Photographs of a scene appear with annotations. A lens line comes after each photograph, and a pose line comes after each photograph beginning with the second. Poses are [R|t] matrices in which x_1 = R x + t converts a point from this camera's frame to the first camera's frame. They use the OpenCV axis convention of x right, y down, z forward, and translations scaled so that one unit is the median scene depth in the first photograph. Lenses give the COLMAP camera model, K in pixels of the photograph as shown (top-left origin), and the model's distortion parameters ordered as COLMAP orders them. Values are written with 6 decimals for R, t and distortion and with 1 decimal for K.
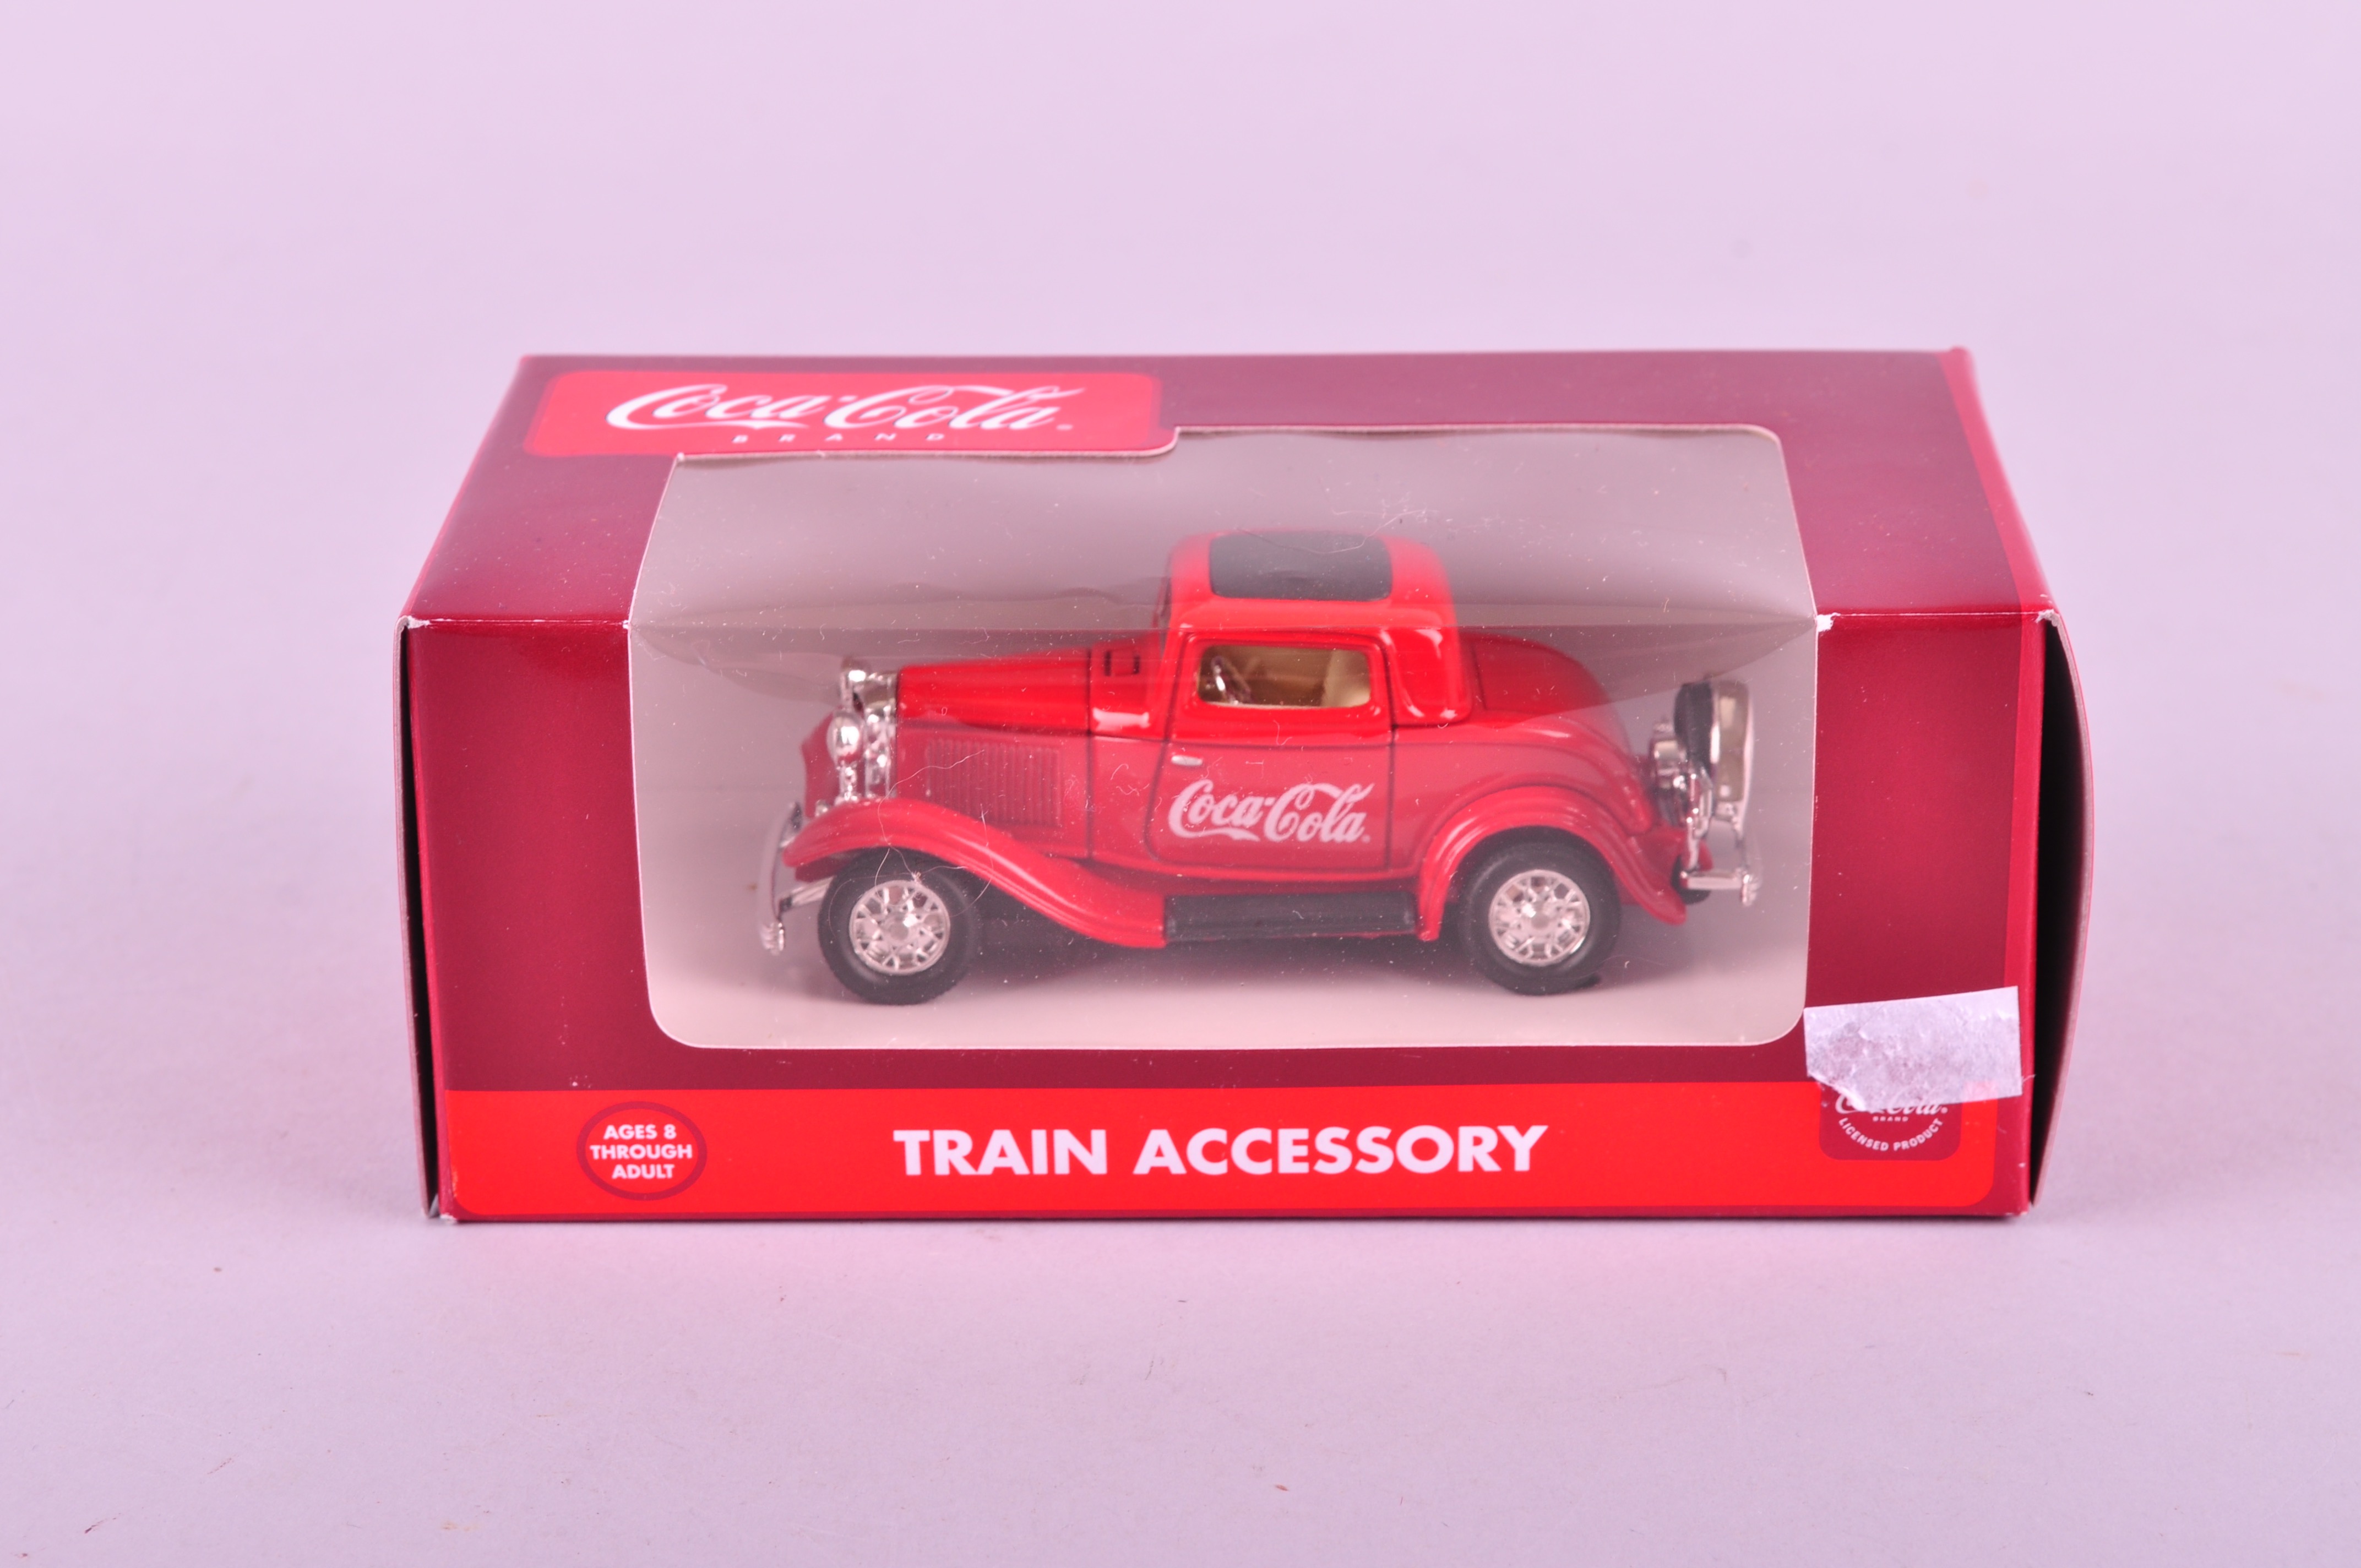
lens RADIAL K [[5141.7, 0, 1180.5], [0, 5141.7, 784.0], [0, 0, 1]] dist [-0.023604, 0.137580]
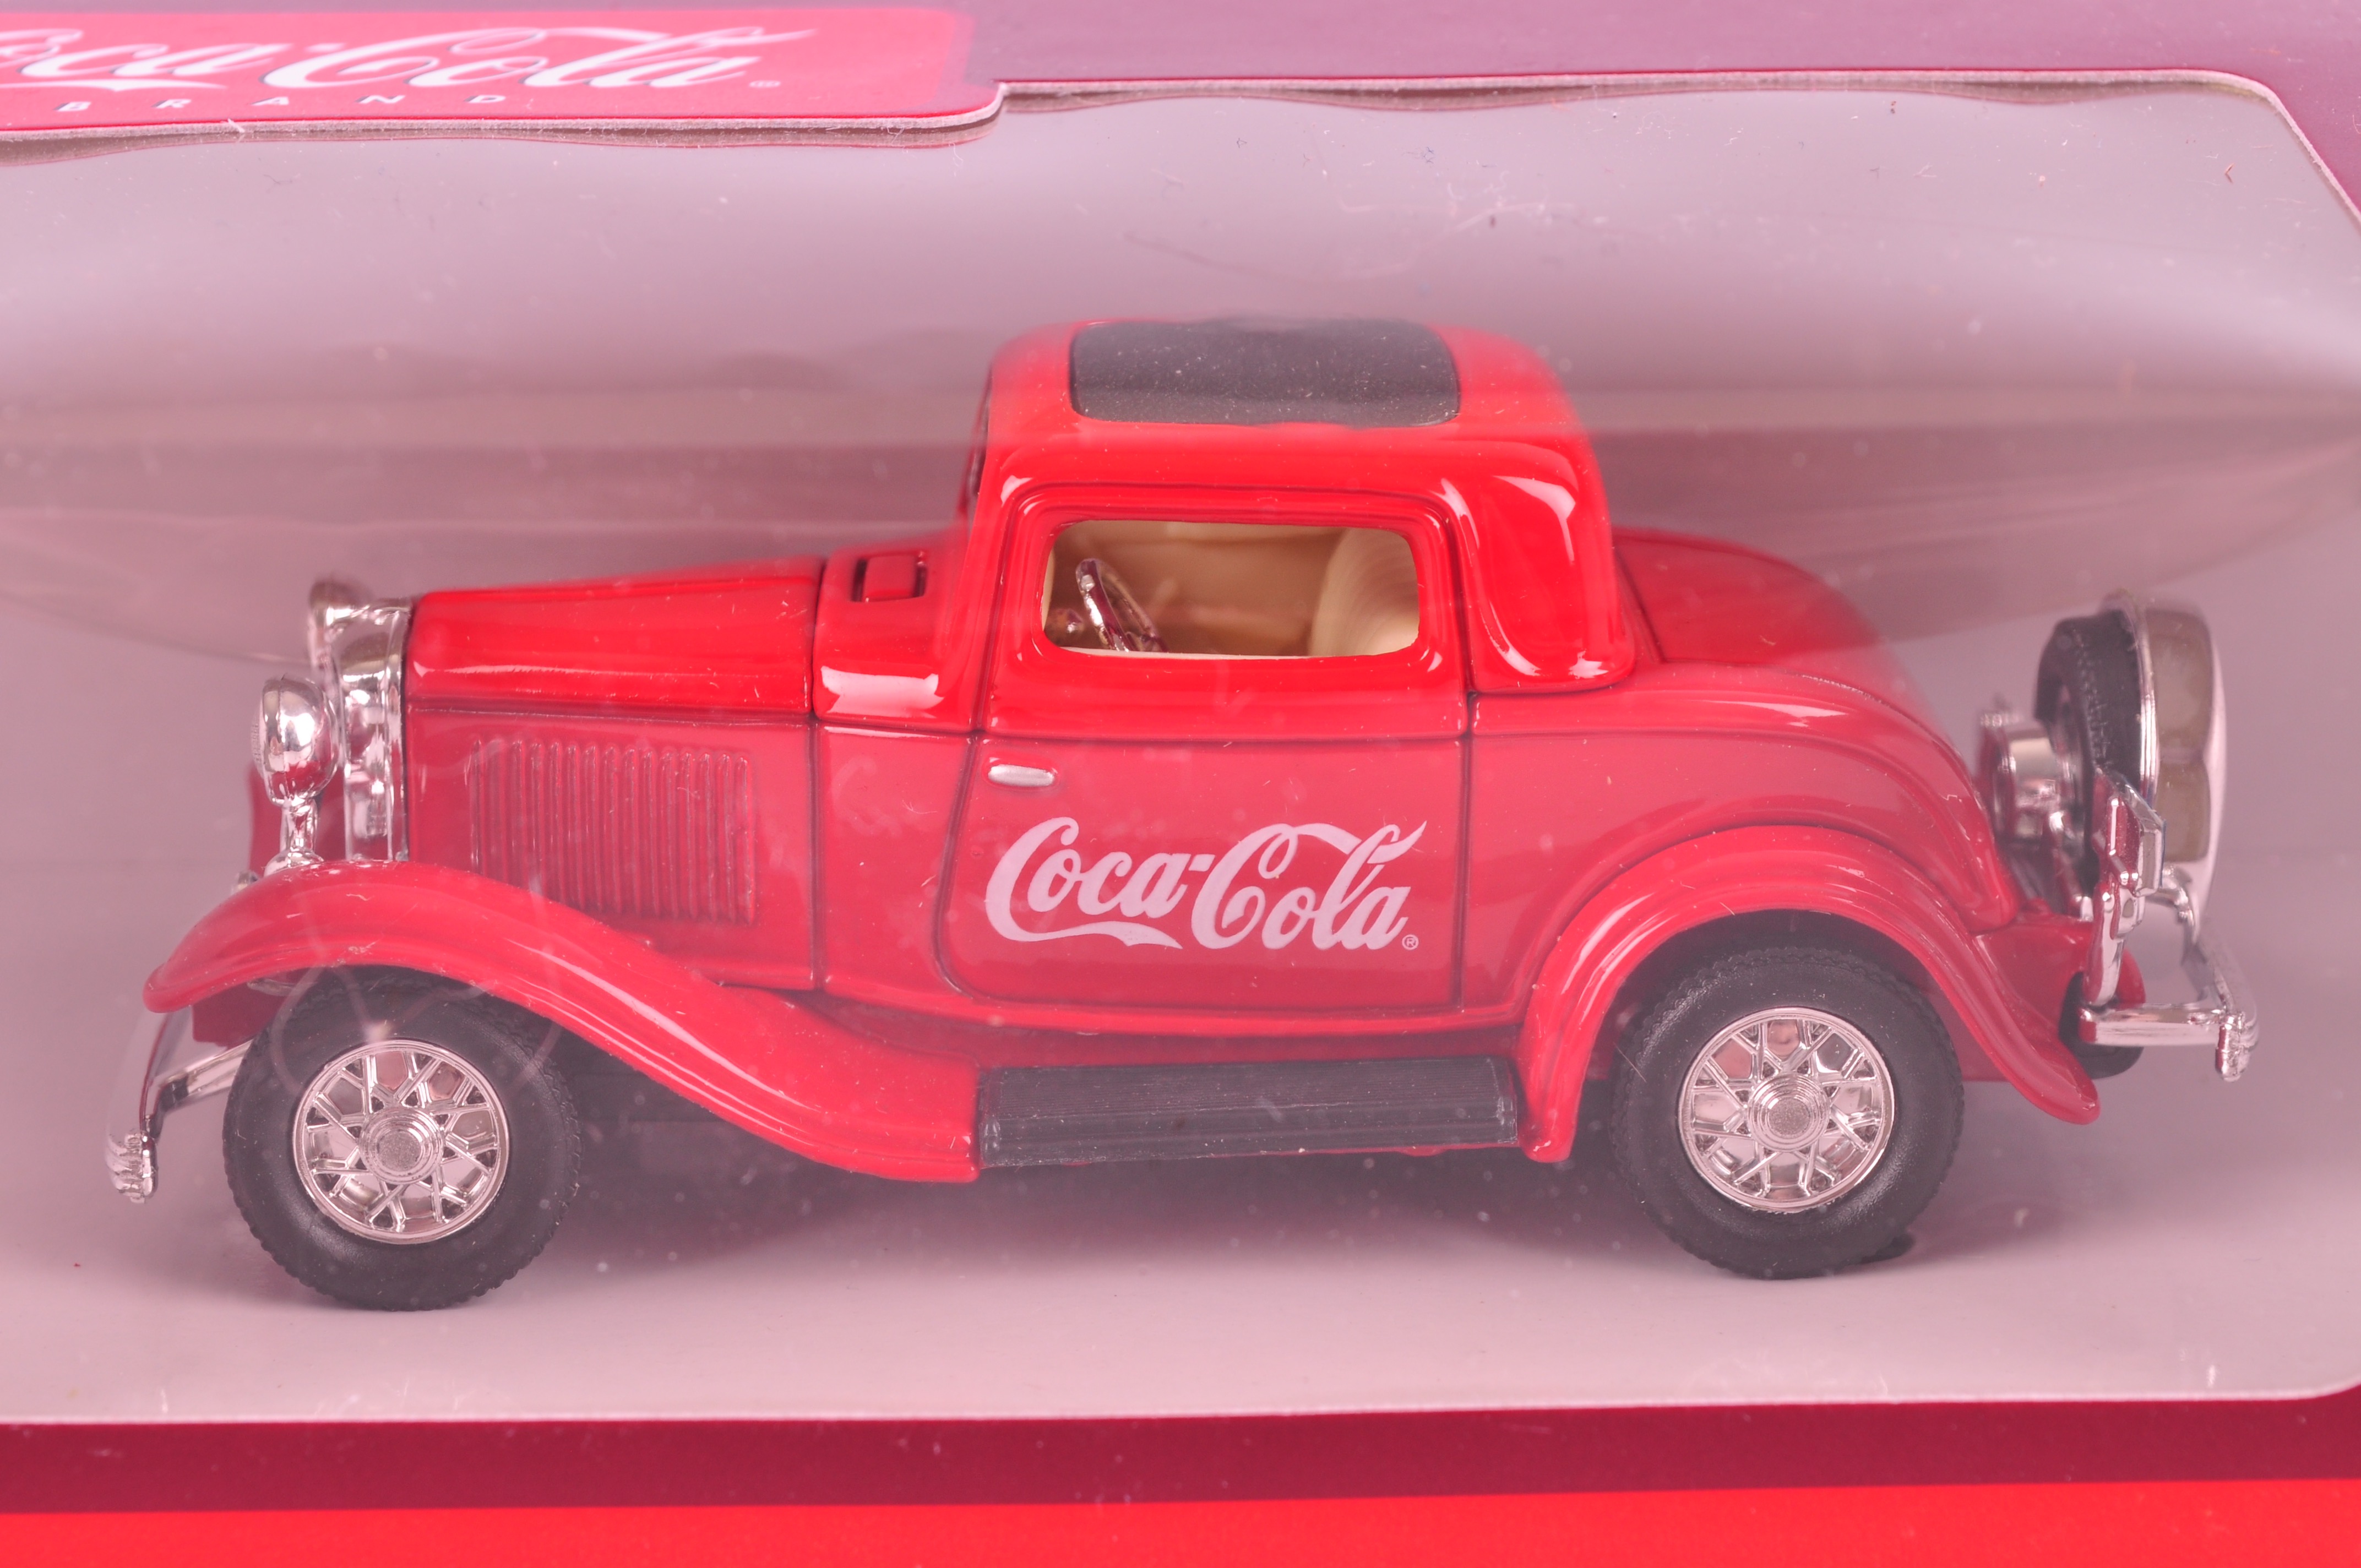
lens RADIAL K [[5141.7, 0, 1180.5], [0, 5141.7, 784.0], [0, 0, 1]] dist [-0.023604, 0.137580]
pose [[0.999853, -0.006616, 0.015792, 0.008127], [0.007158, 0.999378, -0.034527, 0.012236], [-0.015554, 0.034635, 0.999279, 0.536825]]
